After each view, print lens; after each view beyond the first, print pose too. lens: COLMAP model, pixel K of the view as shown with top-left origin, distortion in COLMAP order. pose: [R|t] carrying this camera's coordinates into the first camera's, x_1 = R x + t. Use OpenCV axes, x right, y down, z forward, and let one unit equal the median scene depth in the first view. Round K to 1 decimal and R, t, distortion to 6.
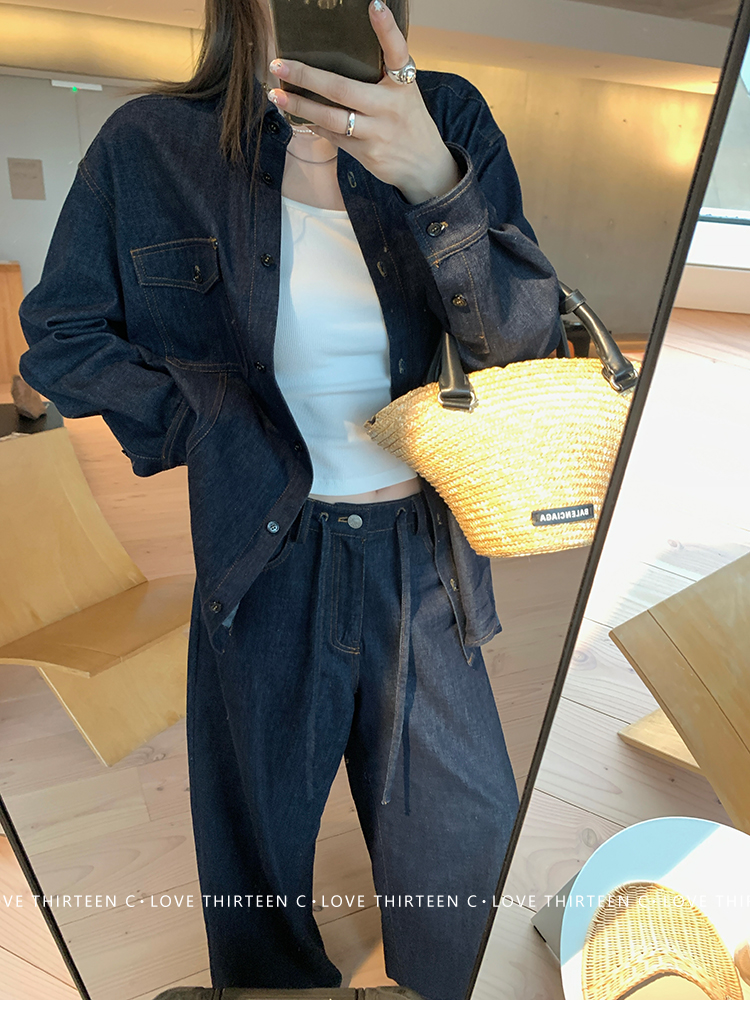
lens RADIAL K [[775.2, 0, 361.2], [0, 775.2, 514.1], [0, 0, 1]] dist [0.004741, 0.000553]
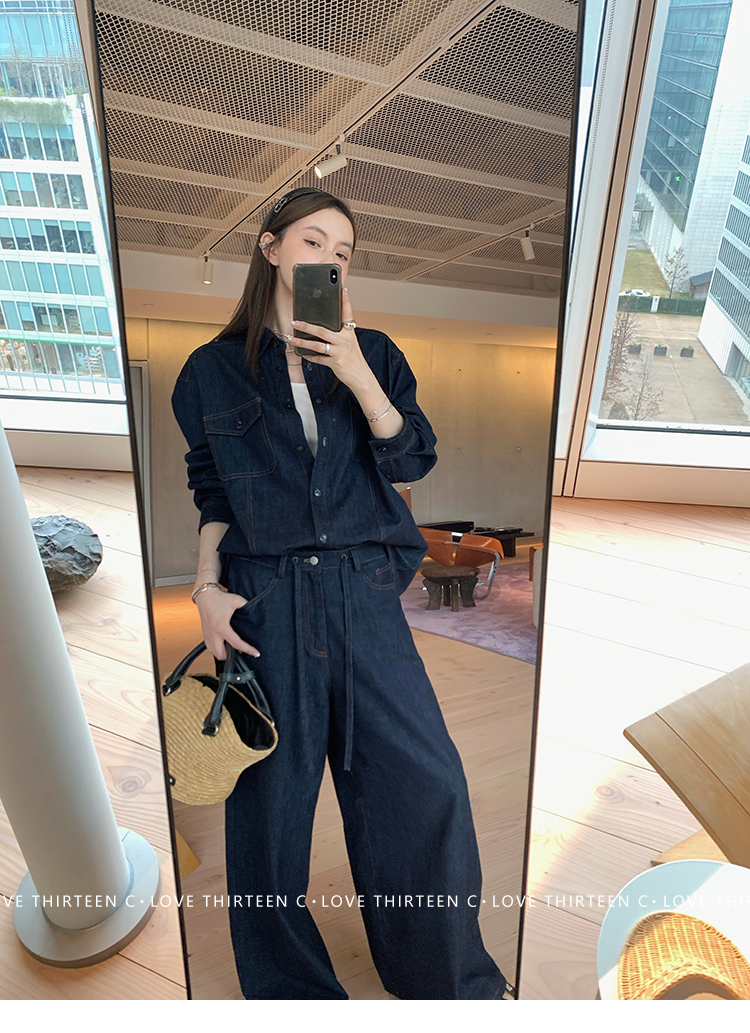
lens RADIAL K [[775.2, 0, 373.4], [0, 775.2, 519.9], [0, 0, 1]] dist [0.004741, 0.000553]
pose [[0.999577, -0.026995, -0.010809, -0.015069], [0.022074, 0.946397, -0.322250, 0.226148], [0.018928, 0.321875, 0.946593, -0.154551]]
